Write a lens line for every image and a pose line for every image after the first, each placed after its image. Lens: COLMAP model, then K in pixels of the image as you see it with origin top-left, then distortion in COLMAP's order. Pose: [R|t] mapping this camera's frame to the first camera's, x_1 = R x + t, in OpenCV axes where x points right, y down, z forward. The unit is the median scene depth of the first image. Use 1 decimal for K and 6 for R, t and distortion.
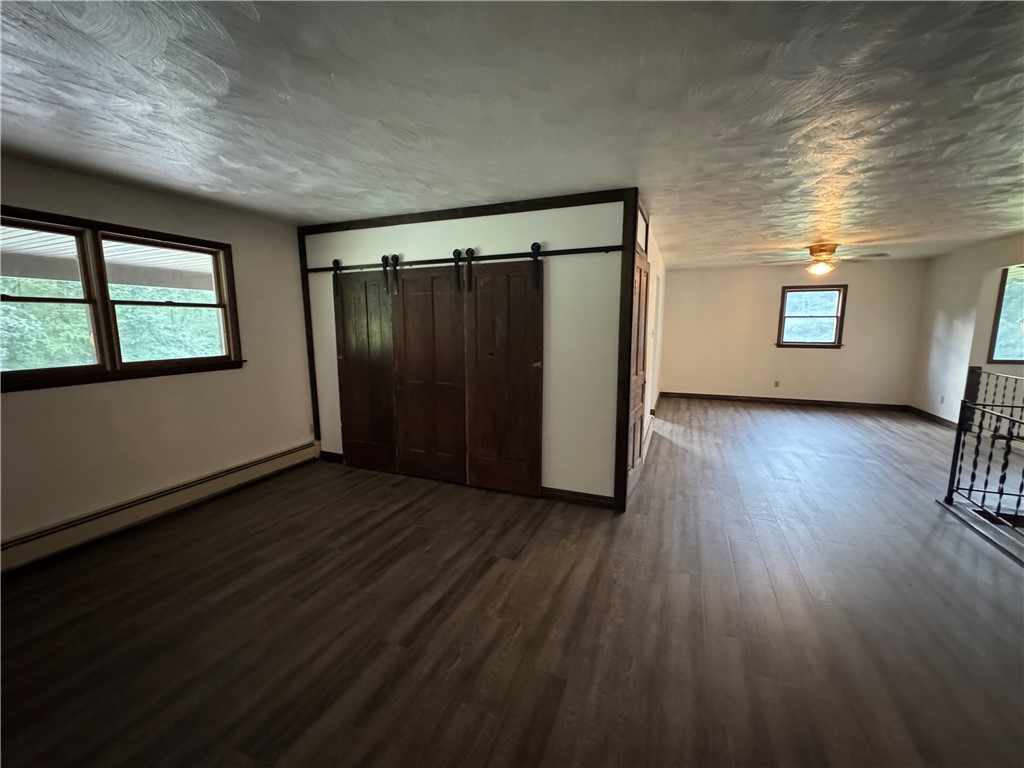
lens RADIAL K [[408.6, 0, 511.3], [0, 408.6, 386.1], [0, 0, 1]] dist [0.000776, 0.000831]
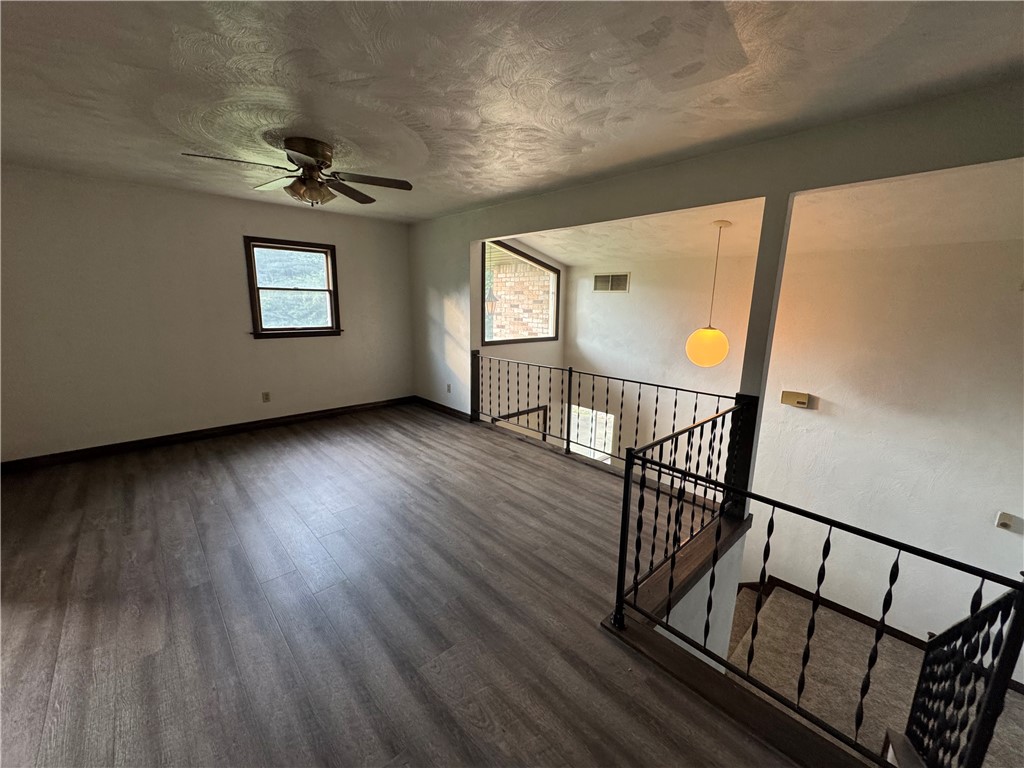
lens RADIAL K [[408.6, 0, 510.7], [0, 408.6, 381.1], [0, 0, 1]] dist [0.000776, 0.000831]
pose [[0.416002, -0.165242, 0.894225, 0.267840], [0.121075, 0.984662, 0.125629, -0.066262], [-0.901268, 0.056006, 0.429628, 0.422030]]
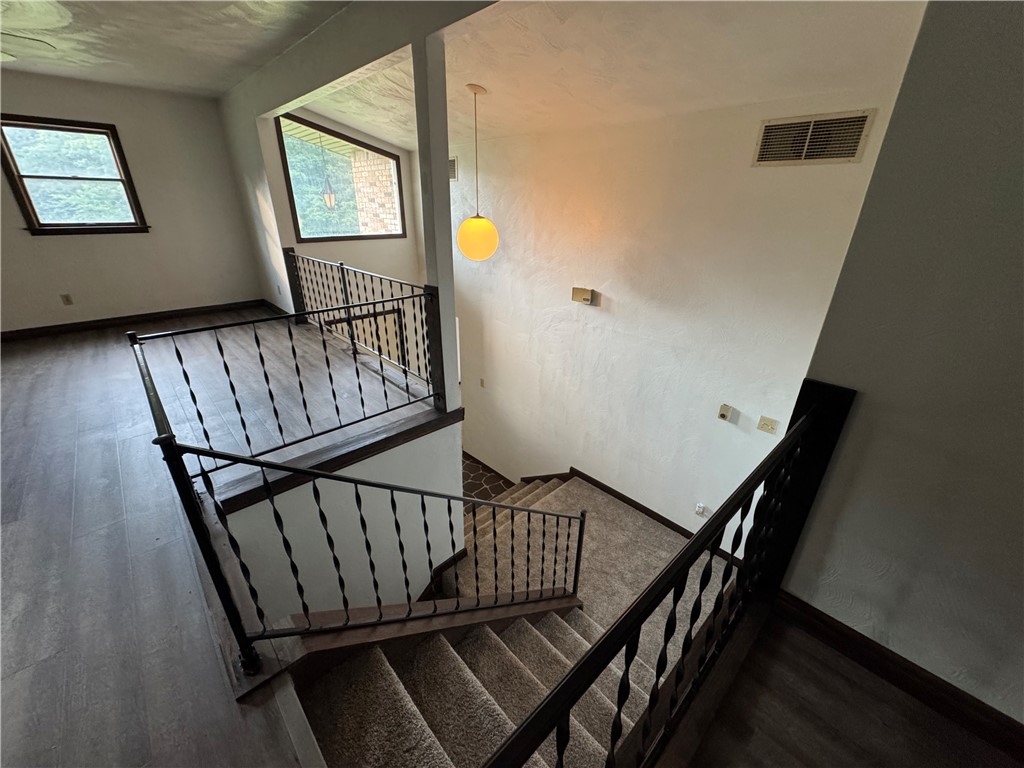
lens RADIAL K [[408.6, 0, 509.6], [0, 408.6, 380.1], [0, 0, 1]] dist [0.000776, 0.000831]
pose [[0.410123, -0.356220, 0.839587, 0.394568], [0.128412, 0.933953, 0.333531, -0.012219], [-0.902945, -0.028976, 0.428778, 0.161662]]
